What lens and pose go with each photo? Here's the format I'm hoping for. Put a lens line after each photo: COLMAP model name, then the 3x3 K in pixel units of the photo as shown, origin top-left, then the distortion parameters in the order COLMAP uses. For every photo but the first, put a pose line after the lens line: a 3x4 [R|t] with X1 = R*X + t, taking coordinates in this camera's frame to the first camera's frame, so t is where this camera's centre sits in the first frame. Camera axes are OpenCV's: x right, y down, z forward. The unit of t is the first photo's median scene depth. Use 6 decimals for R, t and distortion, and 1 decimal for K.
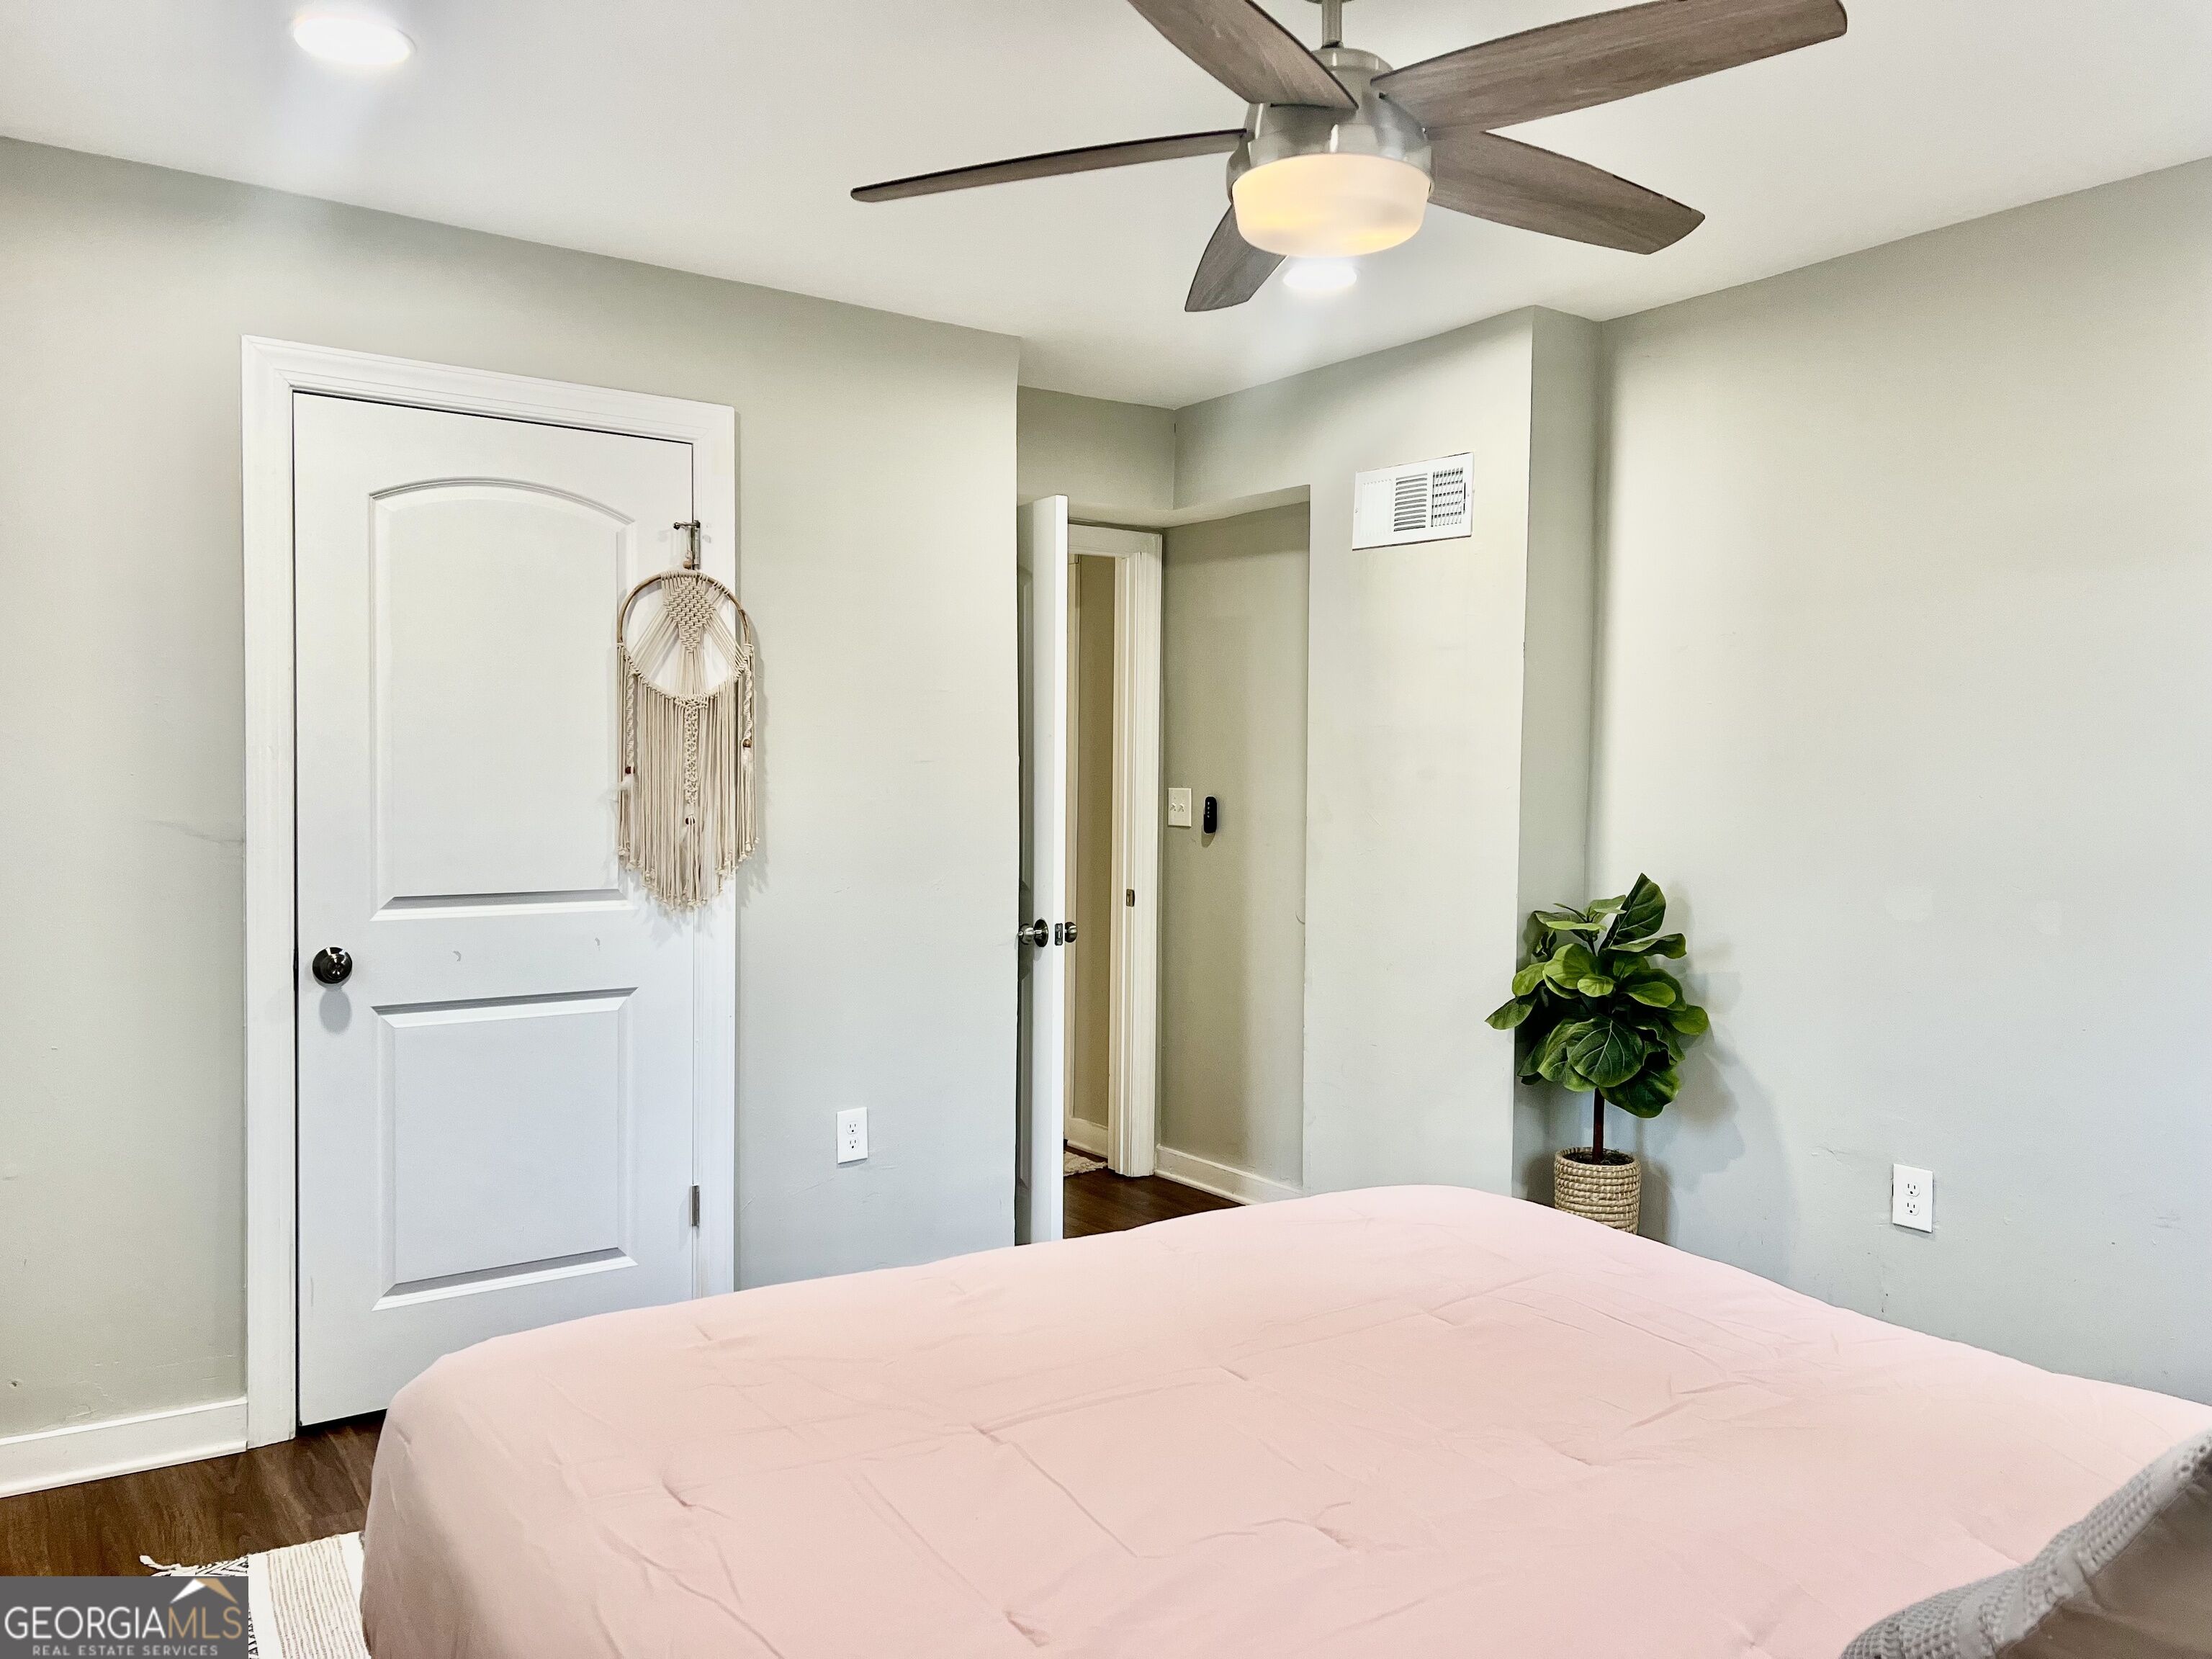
lens RADIAL K [[1669.2, 0, 1108.5], [0, 1669.2, 824.1], [0, 0, 1]] dist [0.006539, -0.005298]
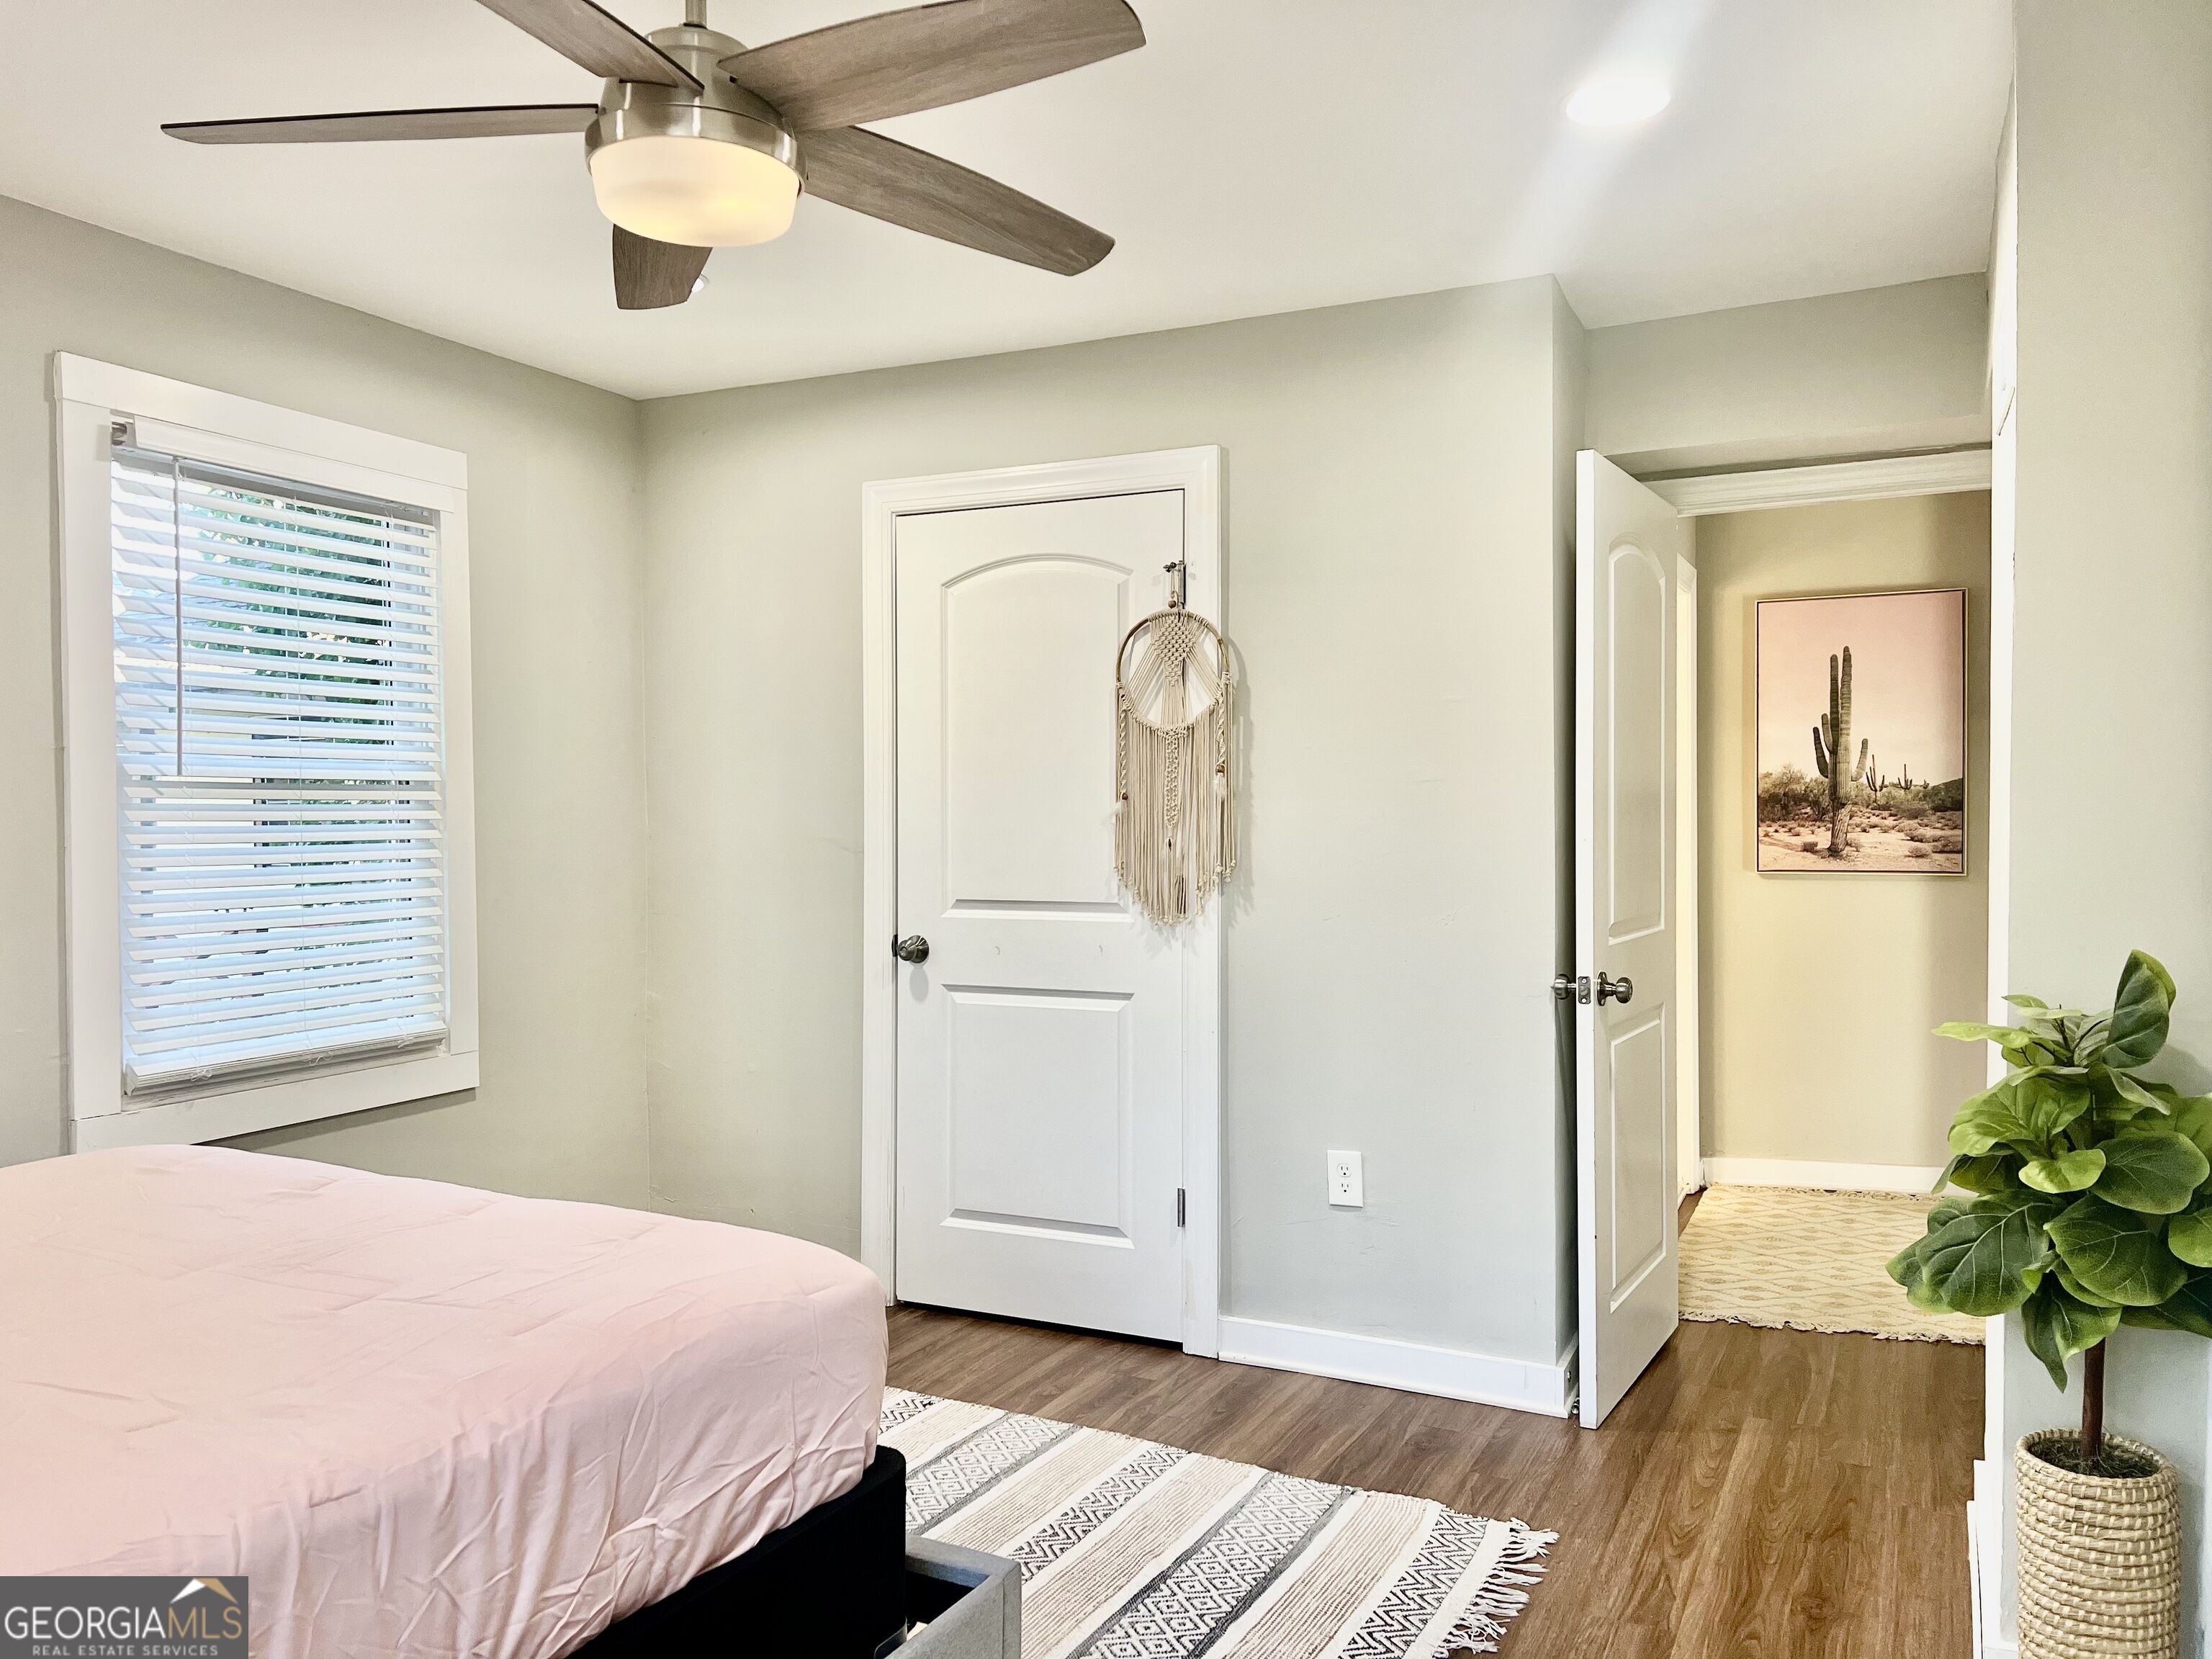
lens RADIAL K [[1669.2, 0, 1105.4], [0, 1669.2, 834.1], [0, 0, 1]] dist [0.006539, -0.005298]
pose [[0.458918, -0.002130, -0.888476, 0.682975], [-0.027247, 0.999493, -0.016470, 0.011379], [0.888060, 0.031767, 0.458628, 0.477603]]
